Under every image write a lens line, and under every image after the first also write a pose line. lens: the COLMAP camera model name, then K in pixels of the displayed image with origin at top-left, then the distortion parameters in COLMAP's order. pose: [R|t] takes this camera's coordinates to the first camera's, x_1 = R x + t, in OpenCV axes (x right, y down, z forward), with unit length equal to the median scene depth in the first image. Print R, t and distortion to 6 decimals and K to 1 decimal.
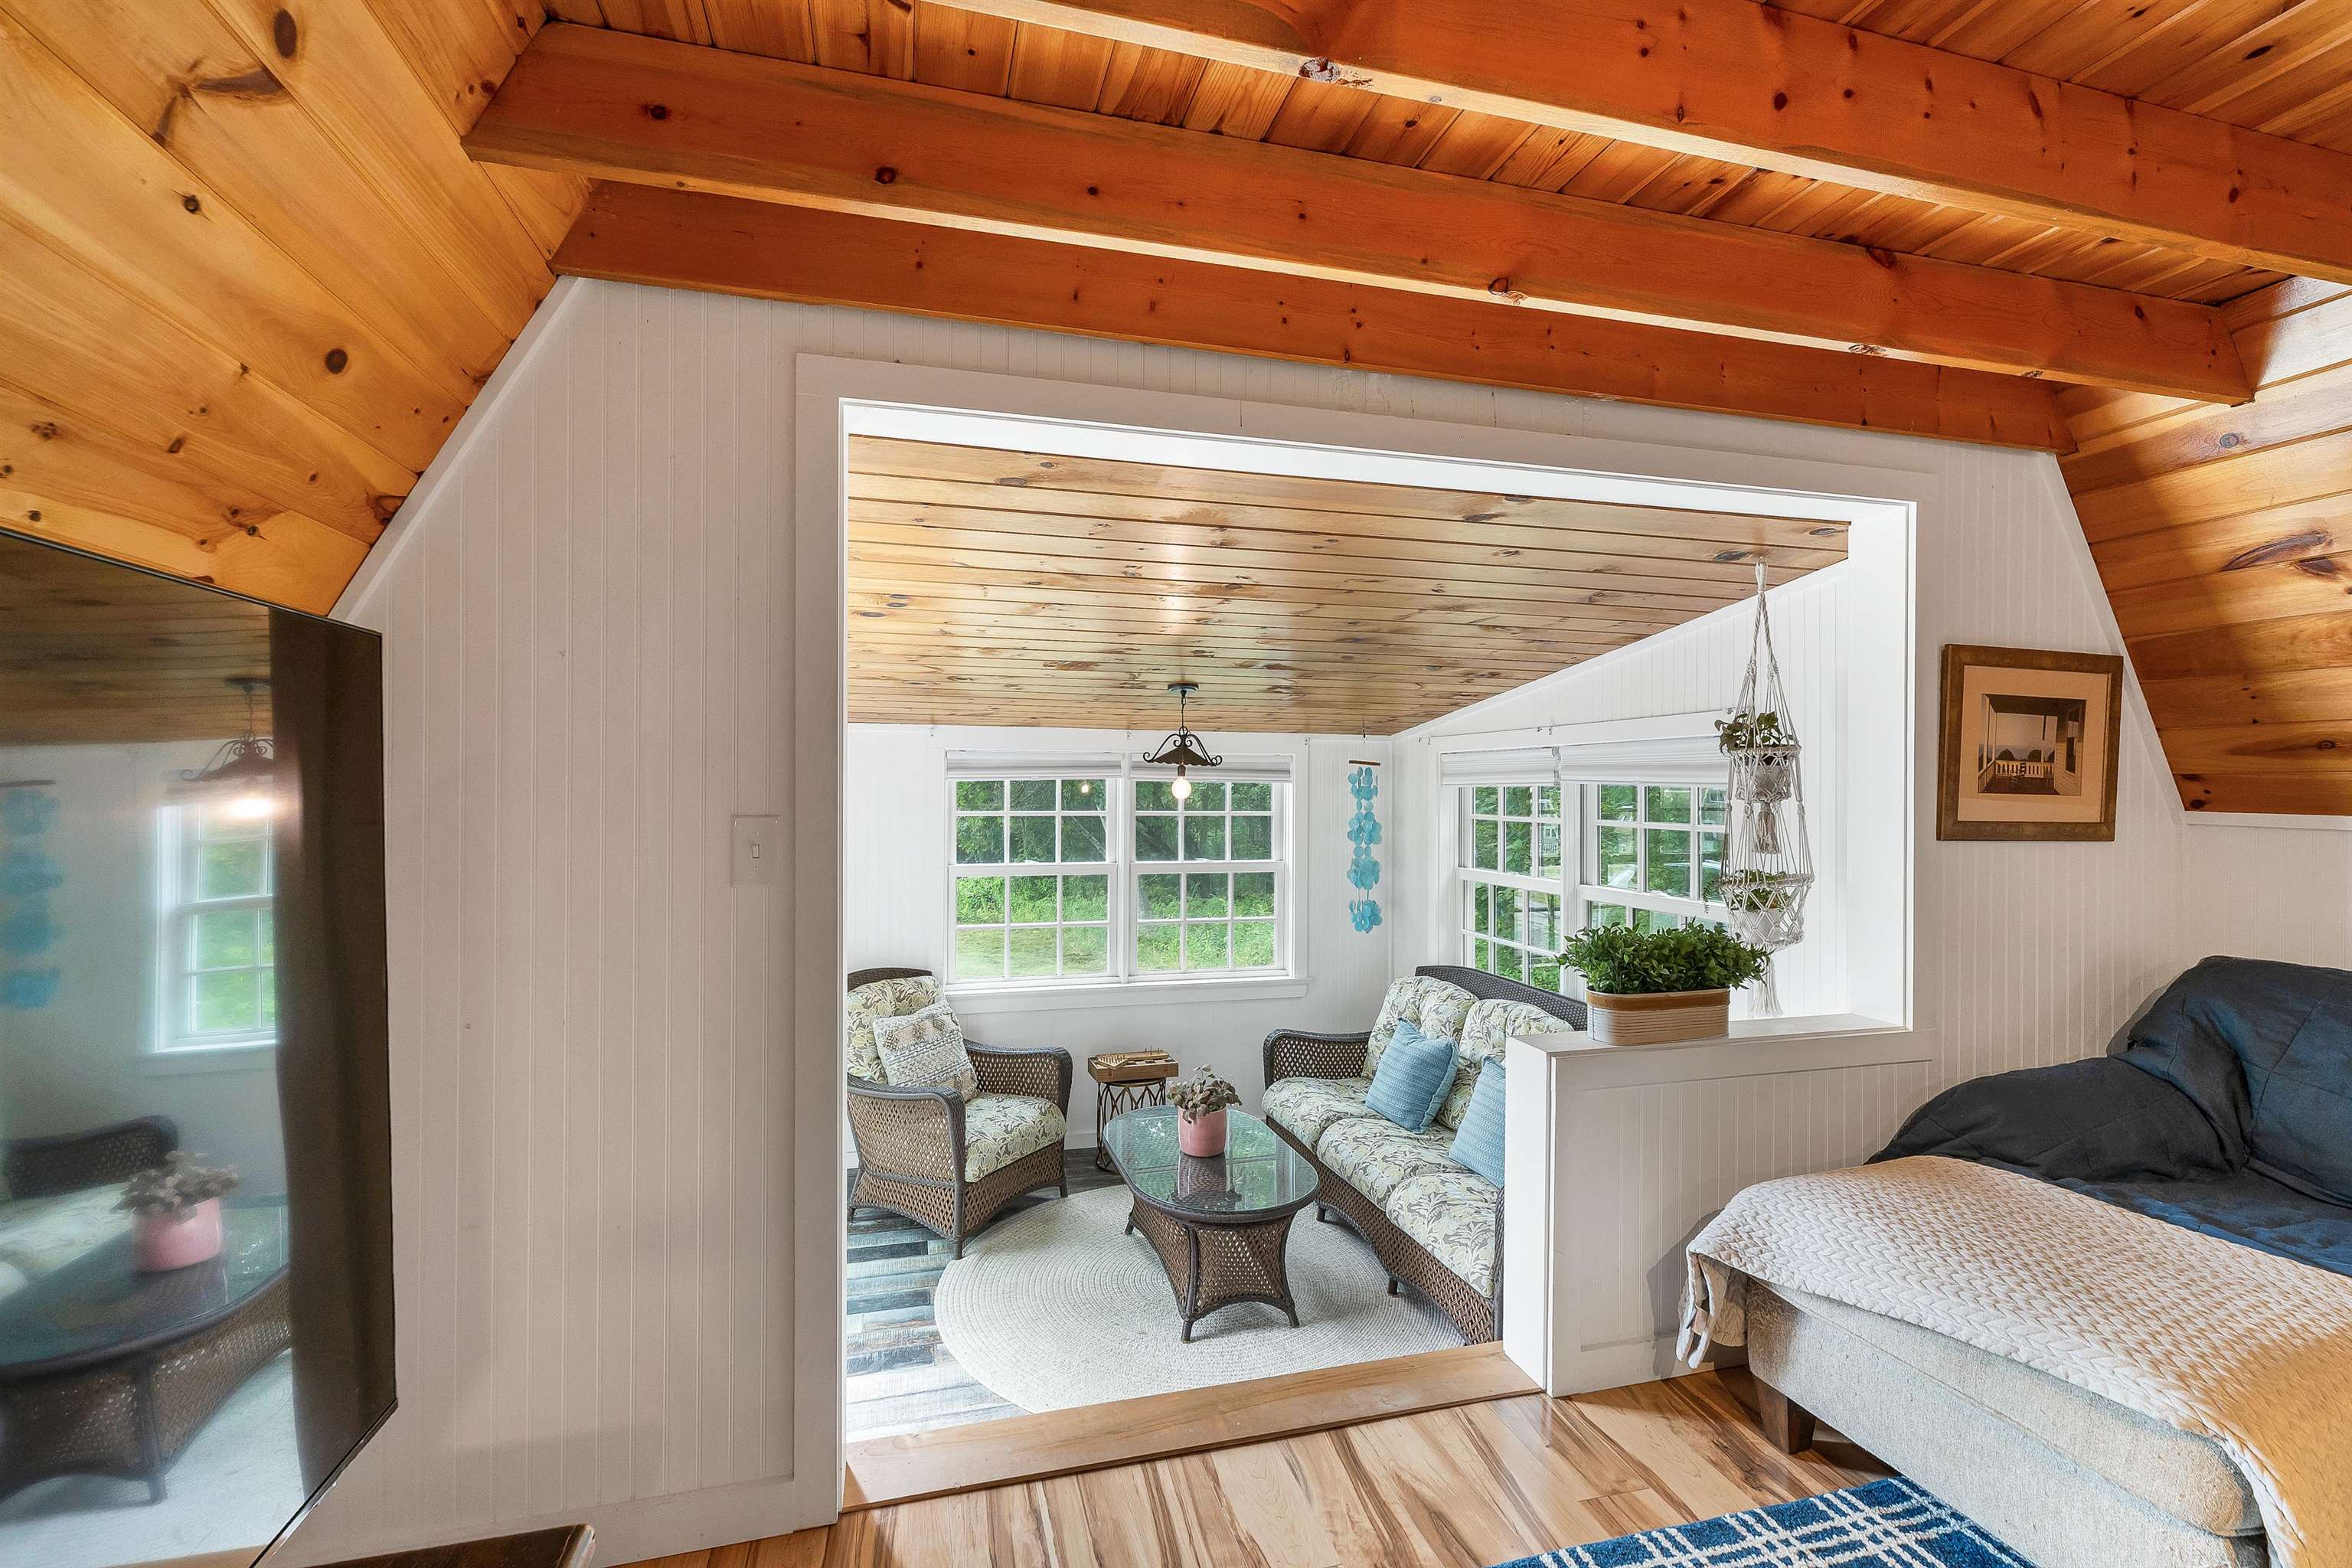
lens RADIAL K [[989.6, 0, 1185.8], [0, 989.6, 801.6], [0, 0, 1]] dist [-0.007231, 0.000312]
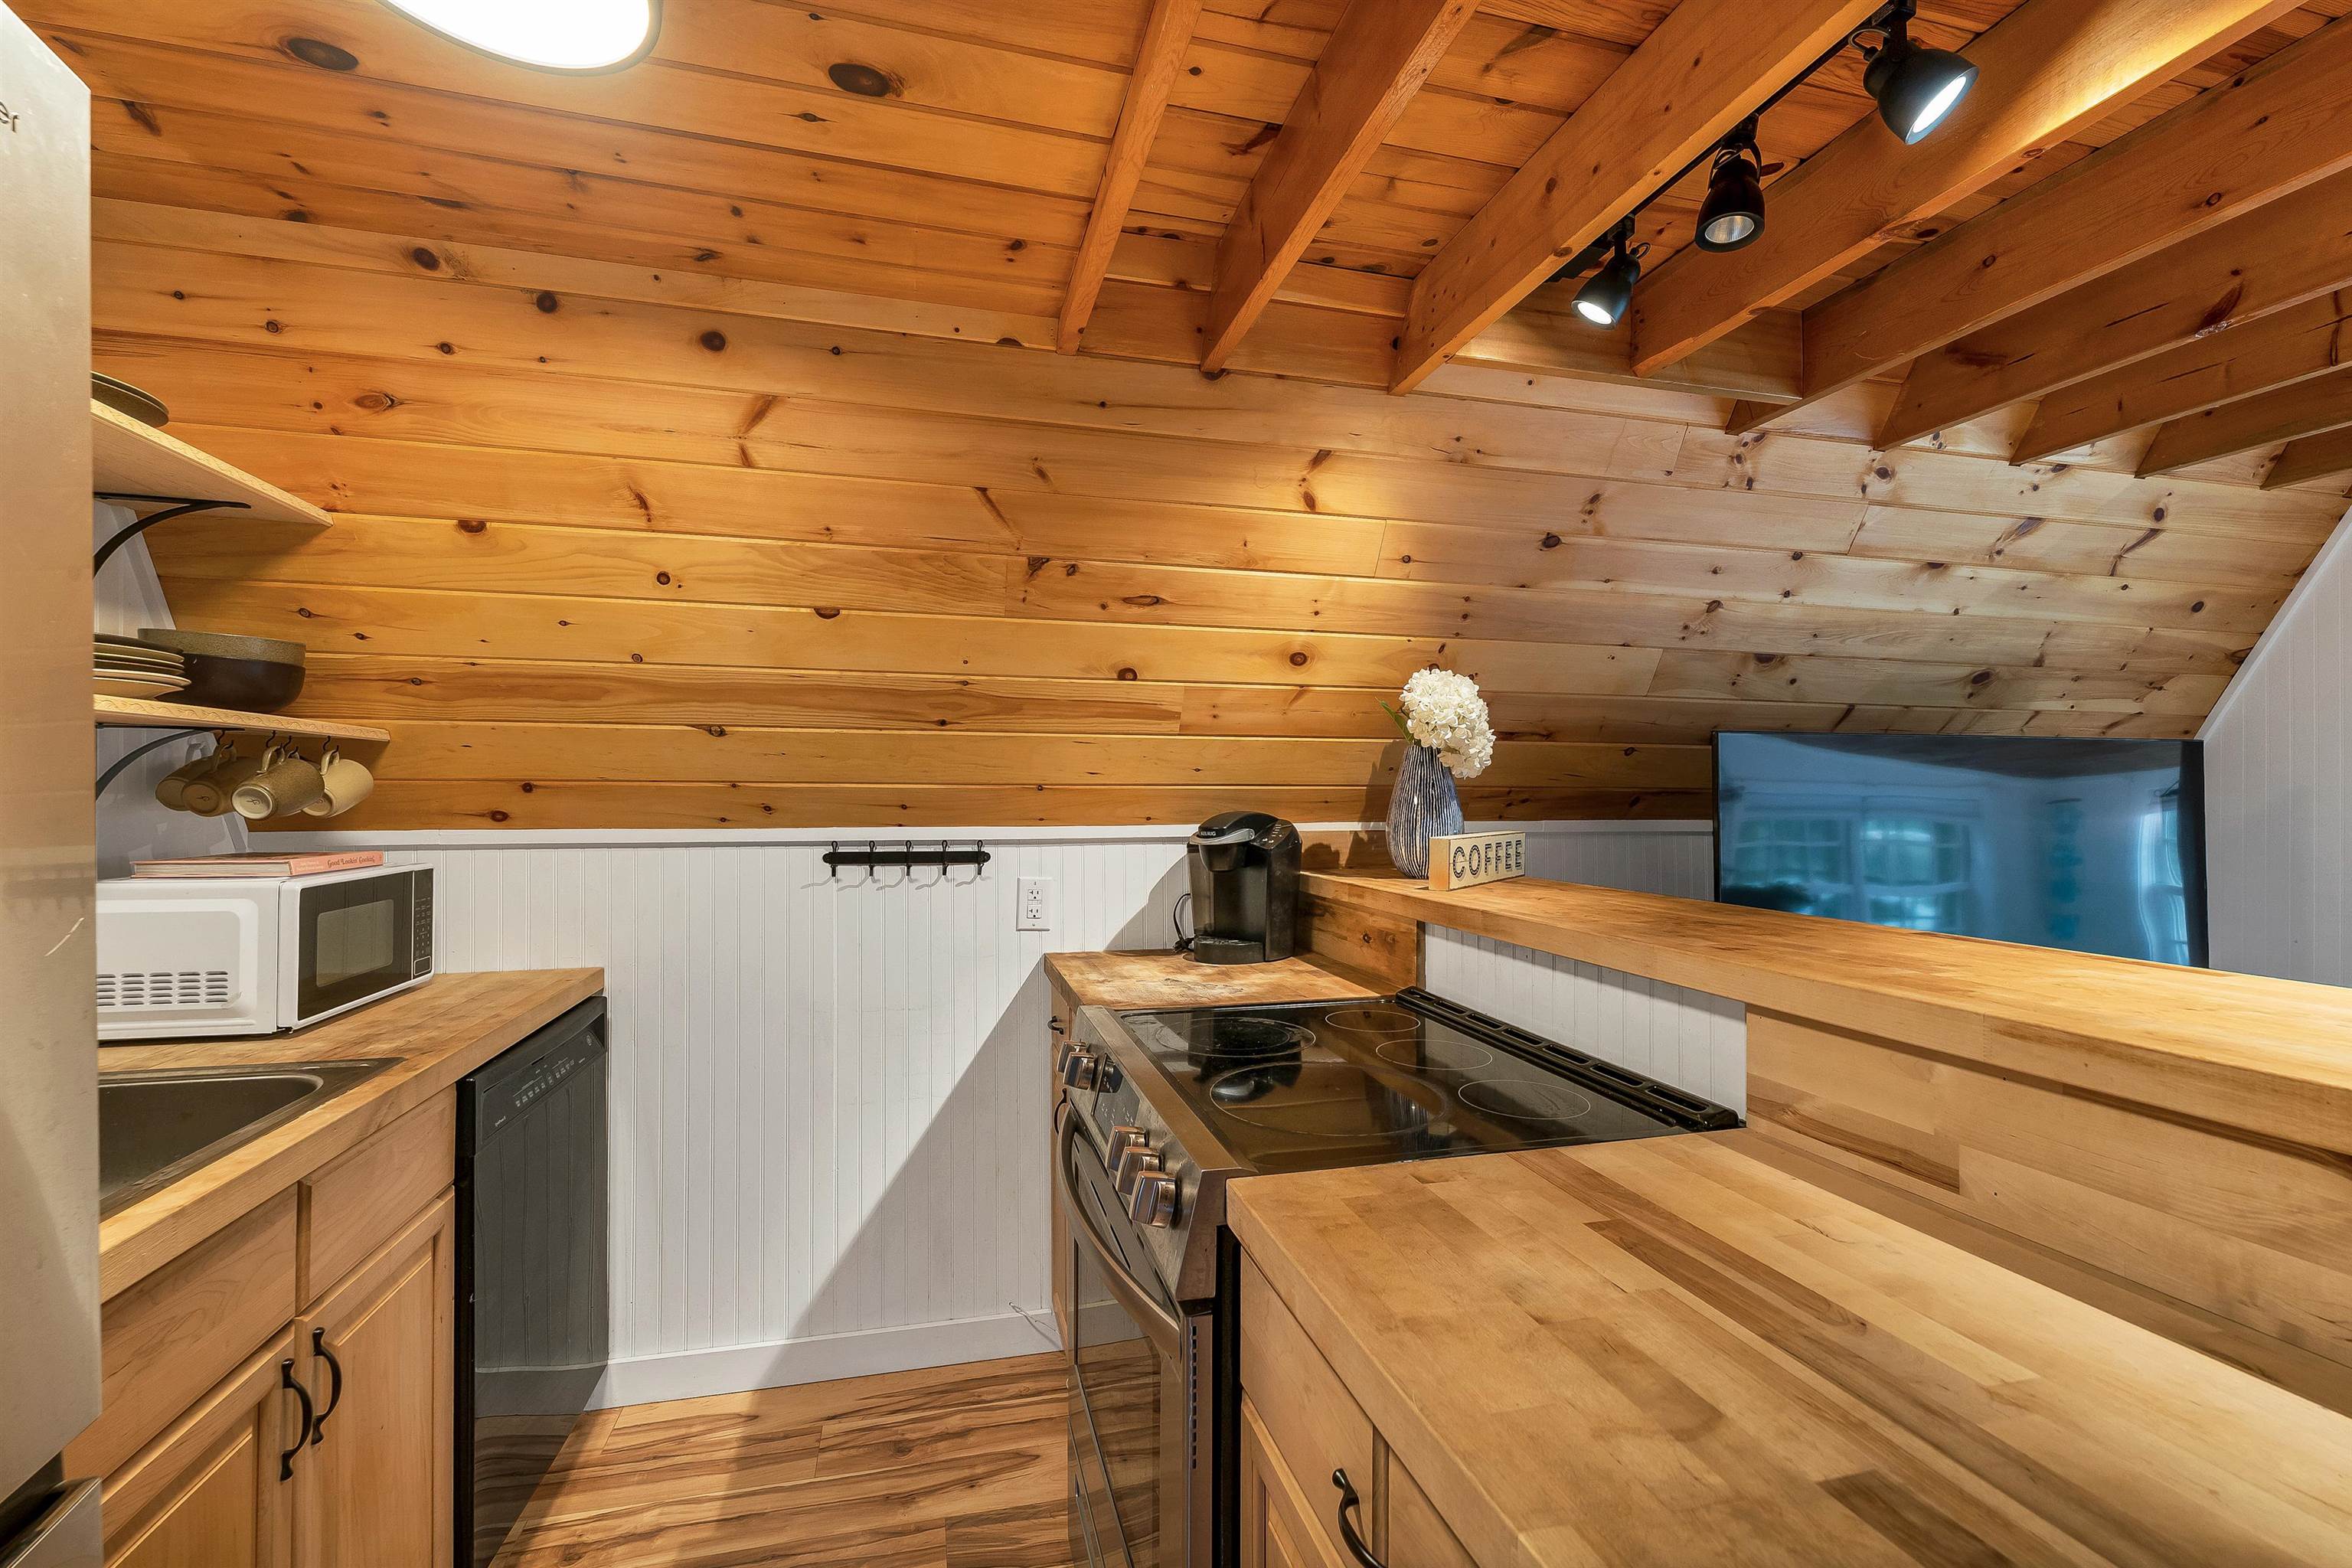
lens RADIAL K [[989.6, 0, 1171.8], [0, 989.6, 796.4], [0, 0, 1]] dist [-0.007231, 0.000312]
pose [[-0.034474, 0.002339, -0.999403, 1.138118], [-0.022429, 0.999744, 0.003114, 0.005706], [0.999154, 0.022523, -0.034413, -0.968181]]
